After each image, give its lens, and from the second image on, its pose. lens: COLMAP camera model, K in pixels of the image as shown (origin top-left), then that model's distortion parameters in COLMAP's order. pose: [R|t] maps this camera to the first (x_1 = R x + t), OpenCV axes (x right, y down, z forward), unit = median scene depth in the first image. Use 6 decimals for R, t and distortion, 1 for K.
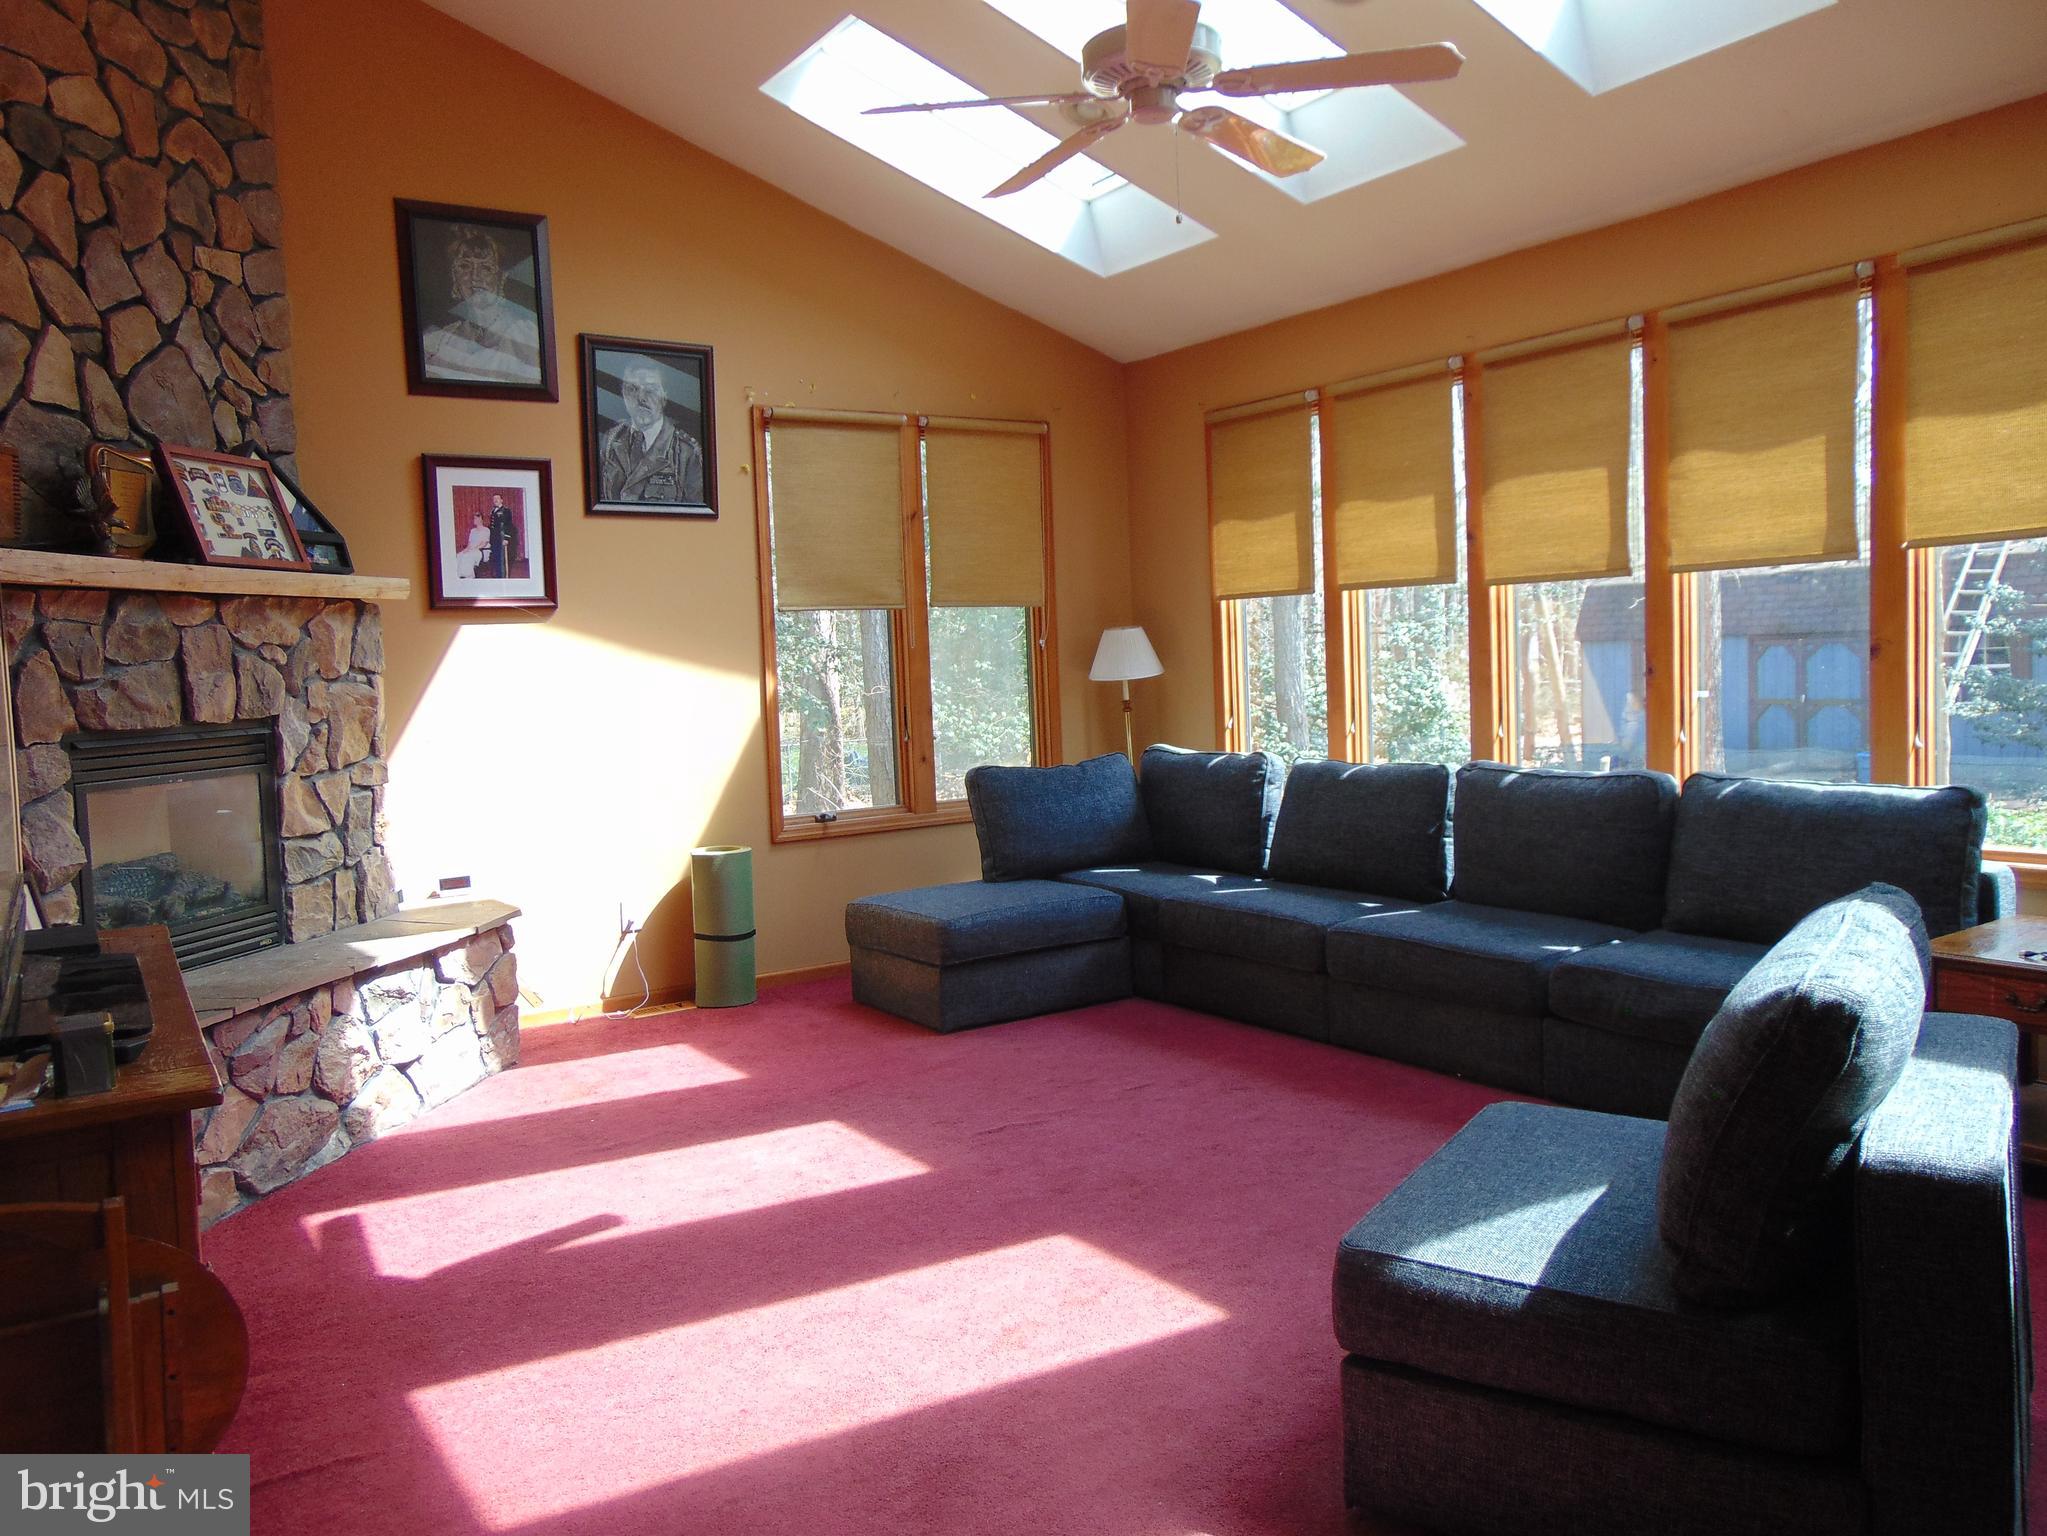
lens RADIAL K [[1503.0, 0, 1021.1], [0, 1503.0, 764.2], [0, 0, 1]] dist [-0.035120, 0.054307]
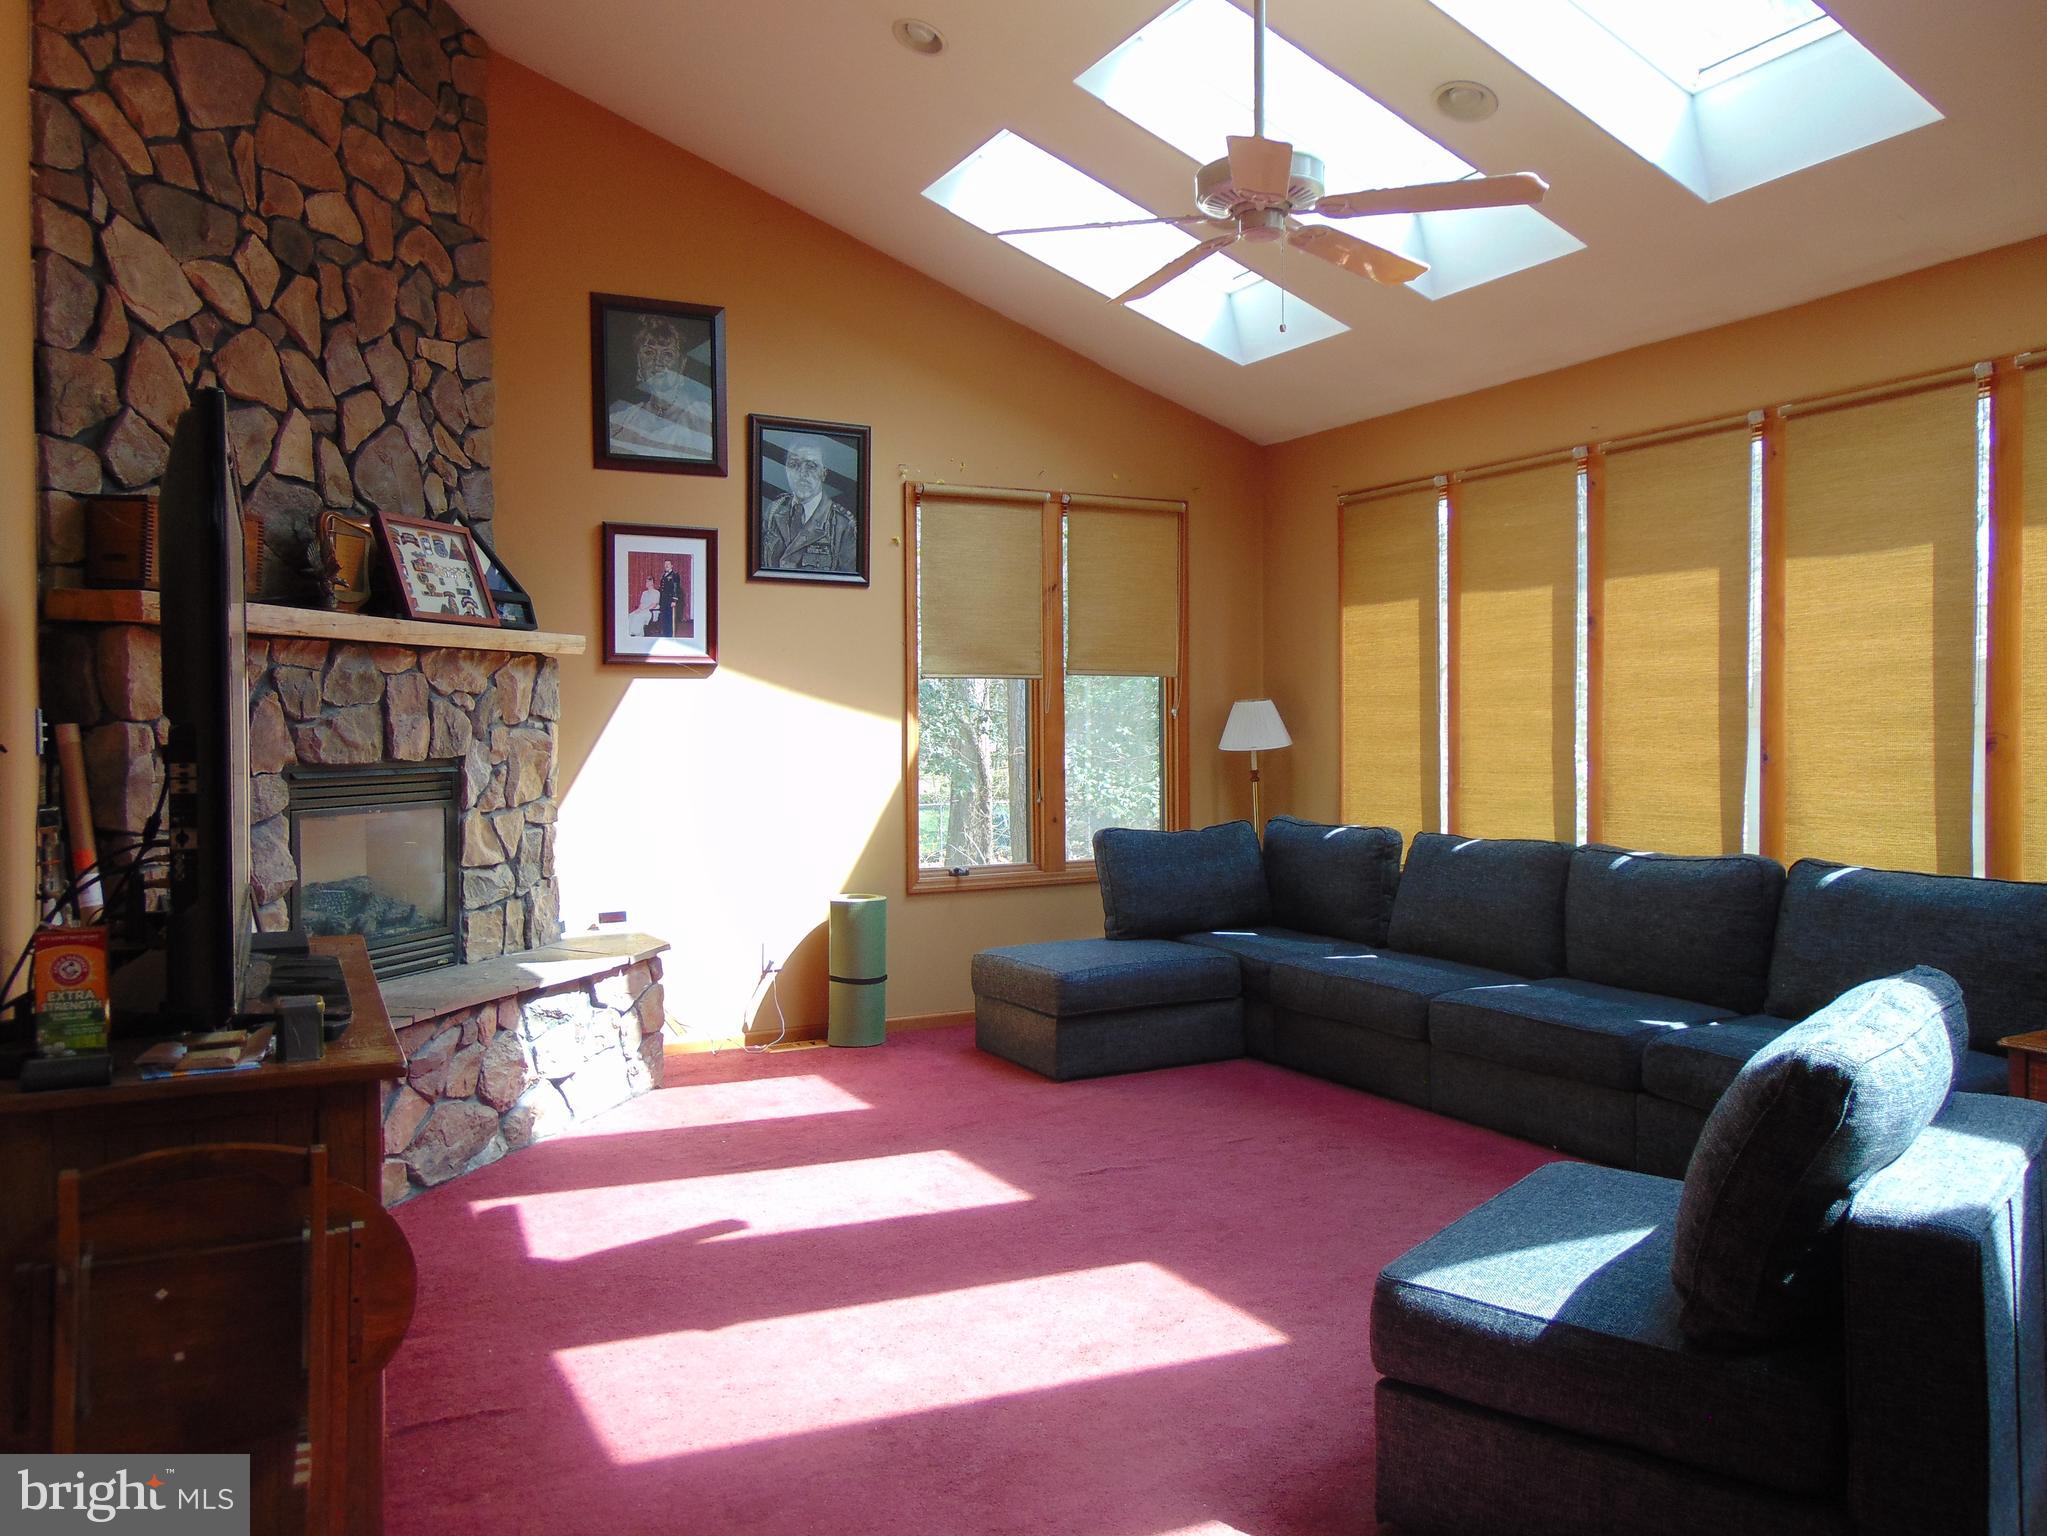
lens RADIAL K [[1503.0, 0, 1022.9], [0, 1503.0, 764.9], [0, 0, 1]] dist [-0.035120, 0.054307]
pose [[0.994114, 0.034203, -0.102800, 0.027087], [-0.038610, 0.998405, -0.041189, 0.003486], [0.101227, 0.044916, 0.993849, -0.057860]]
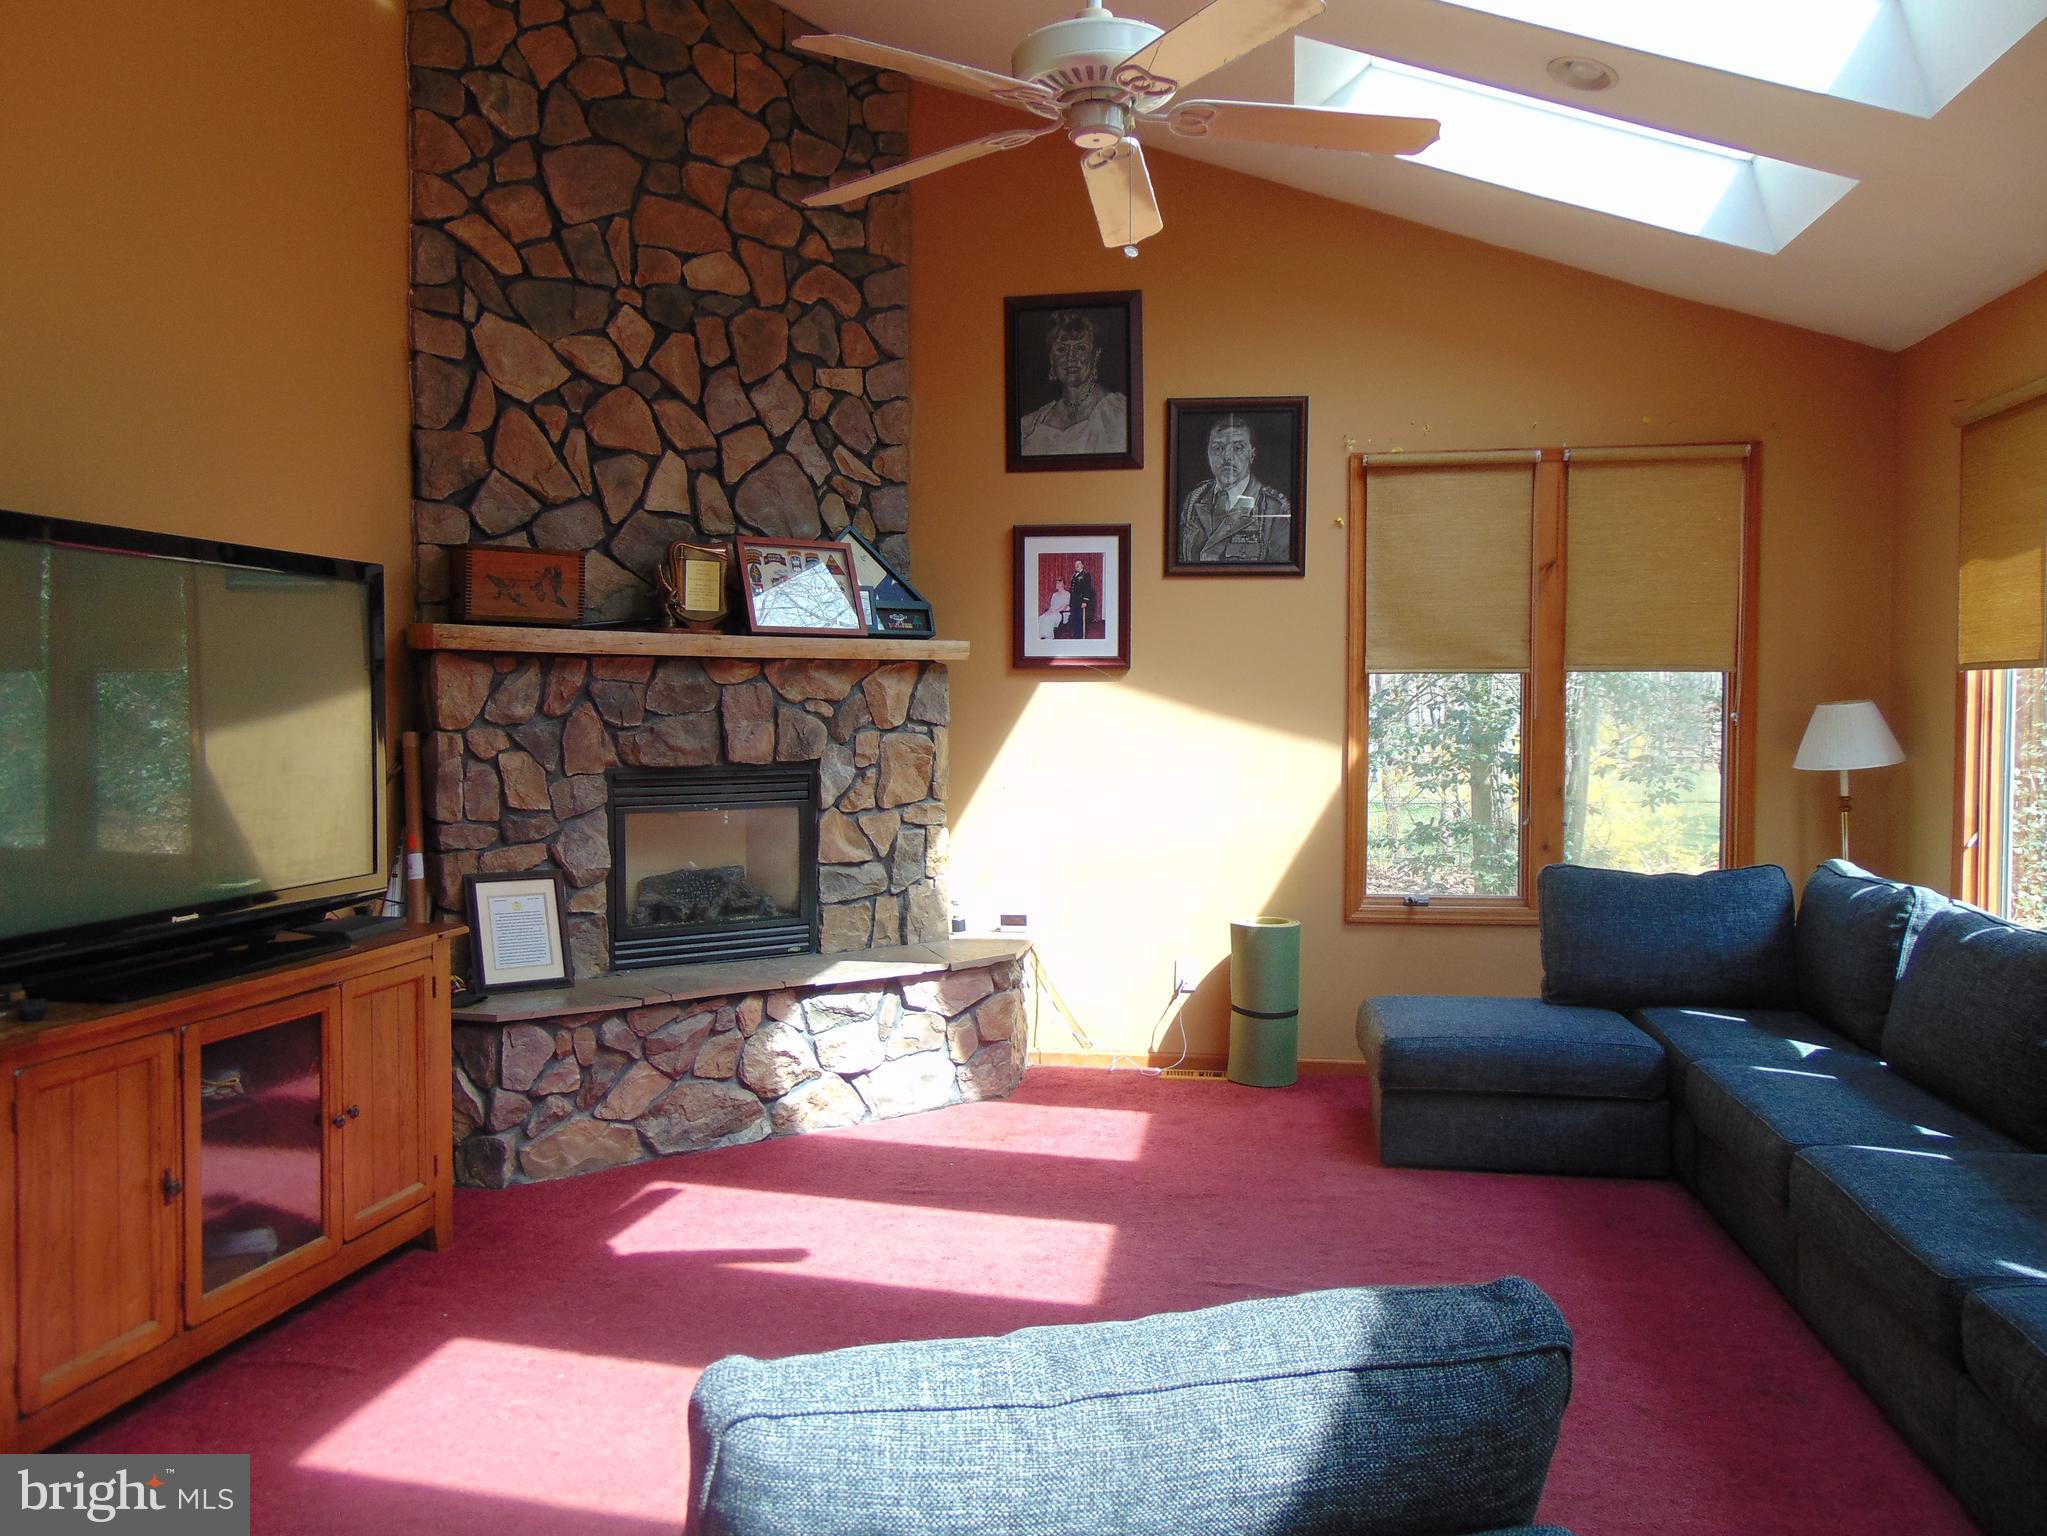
lens RADIAL K [[1503.0, 0, 1018.1], [0, 1503.0, 766.1], [0, 0, 1]] dist [-0.035120, 0.054307]
pose [[0.730074, 0.064414, -0.680325, 0.419576], [-0.076017, 0.997024, 0.012823, -0.053790], [0.679127, 0.042355, 0.732798, 0.235496]]
